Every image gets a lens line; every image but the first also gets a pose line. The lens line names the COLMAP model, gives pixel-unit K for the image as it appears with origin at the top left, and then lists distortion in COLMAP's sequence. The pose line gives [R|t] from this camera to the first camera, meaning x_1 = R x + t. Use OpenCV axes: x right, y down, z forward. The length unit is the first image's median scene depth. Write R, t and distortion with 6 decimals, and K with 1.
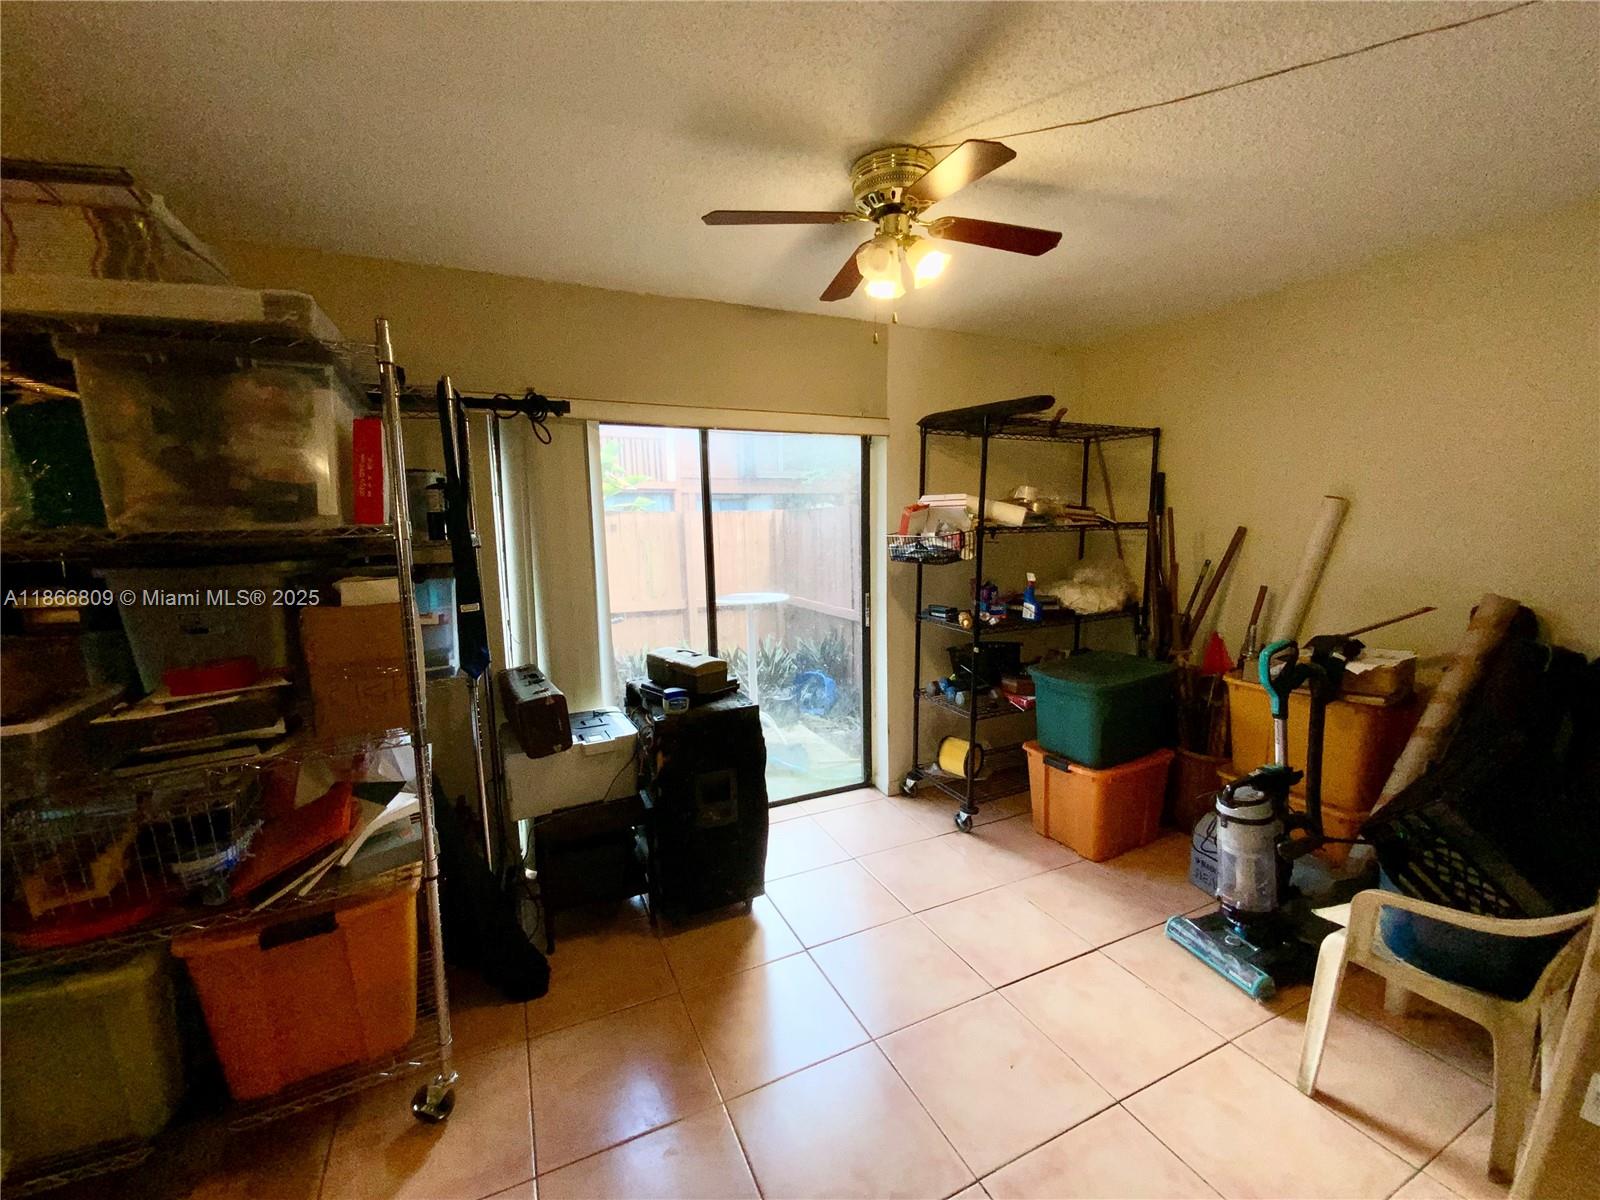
lens RADIAL K [[648.7, 0, 798.9], [0, 648.7, 604.9], [0, 0, 1]] dist [-0.000773, -0.004986]
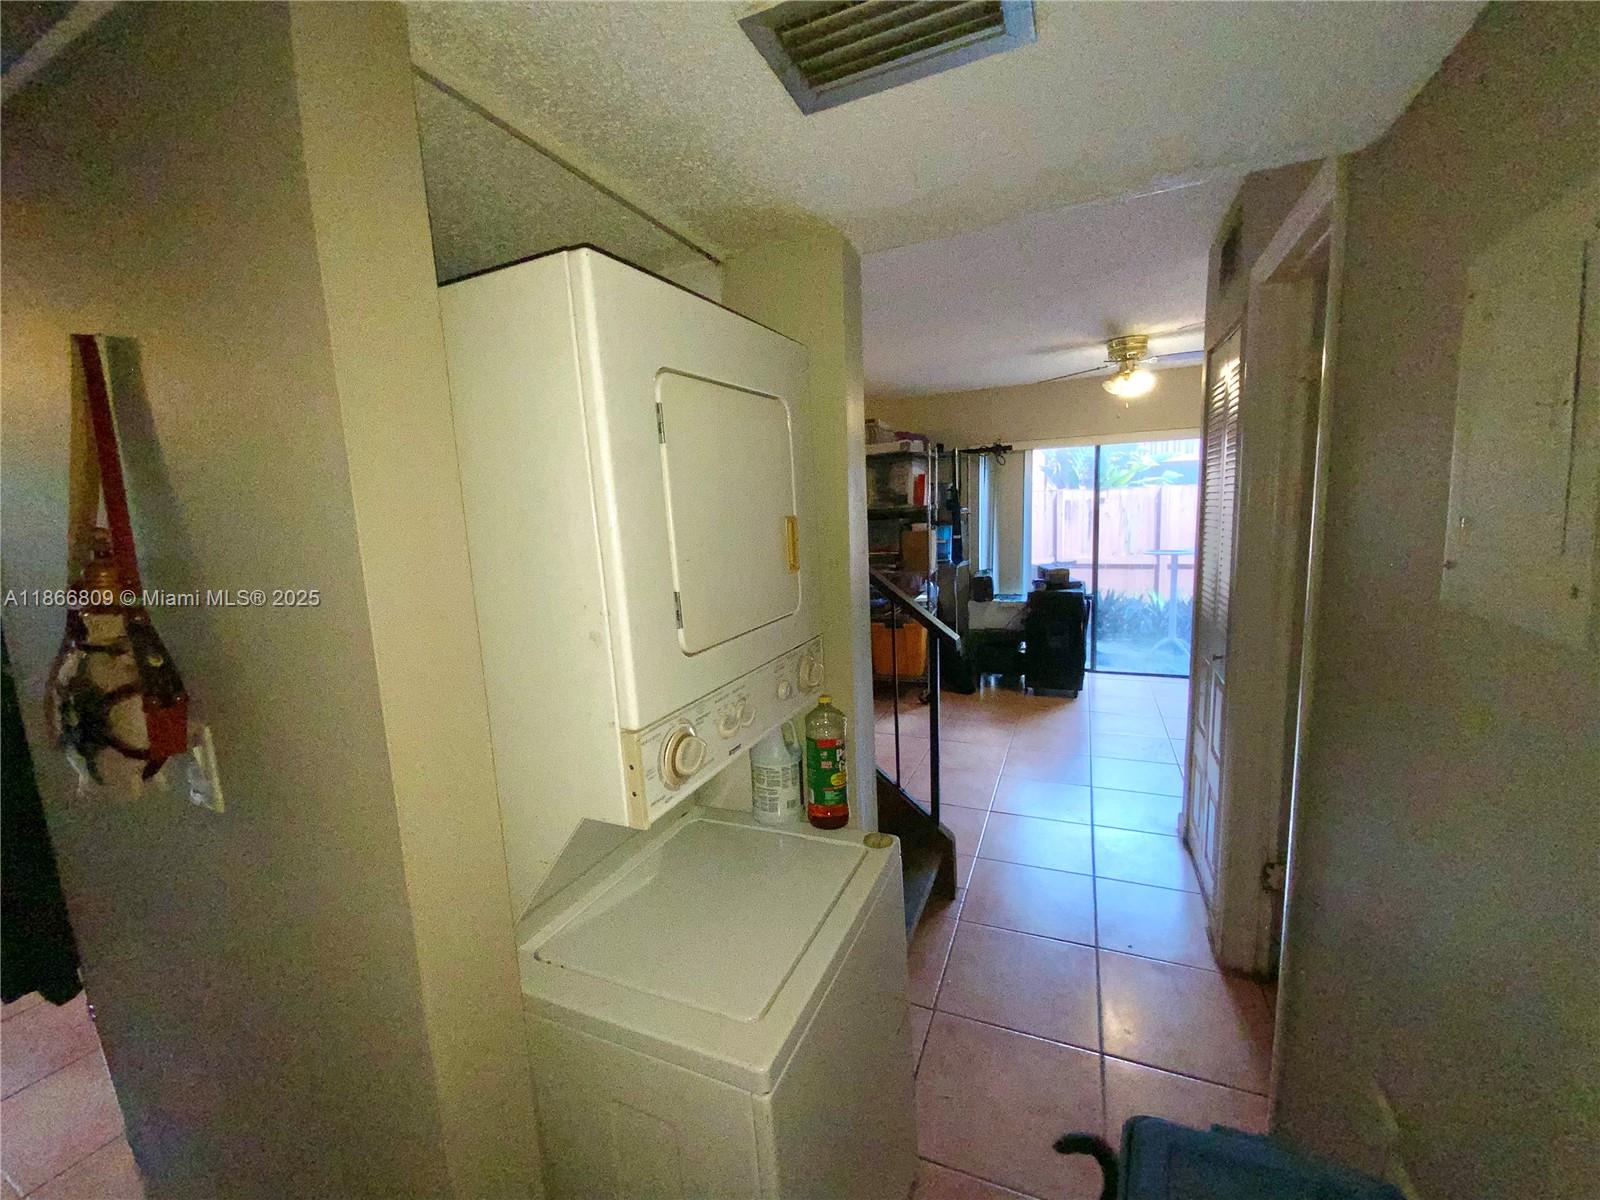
lens RADIAL K [[648.7, 0, 798.1], [0, 648.7, 605.6], [0, 0, 1]] dist [-0.000773, -0.004986]
pose [[0.664759, 0.095152, -0.740973, 0.719355], [-0.061336, 0.995458, 0.072805, 0.090444], [0.744536, -0.002949, 0.667576, -0.847559]]
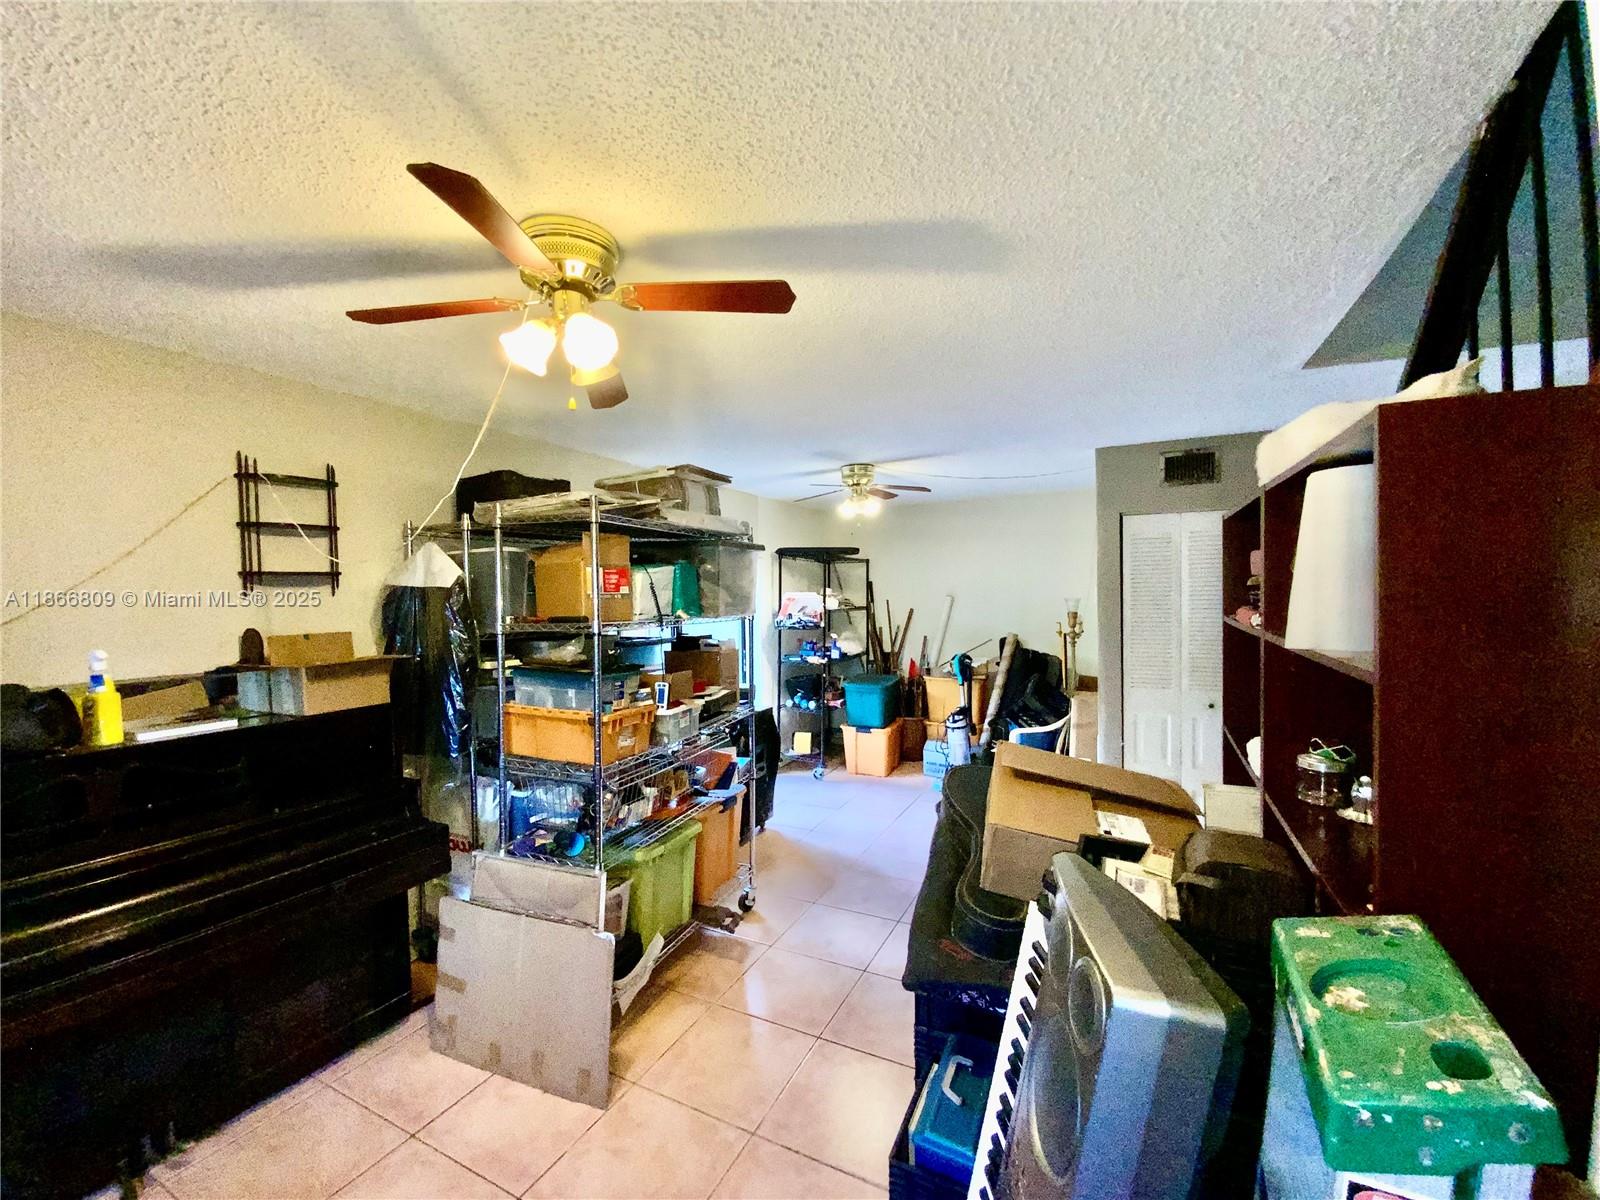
lens RADIAL K [[648.7, 0, 795.6], [0, 648.7, 601.0], [0, 0, 1]] dist [-0.000773, -0.004986]
pose [[0.779034, -0.000185, 0.626981, -1.030612], [0.077003, 0.992458, -0.095384, 0.030547], [-0.622235, 0.122586, 0.773173, -0.448330]]
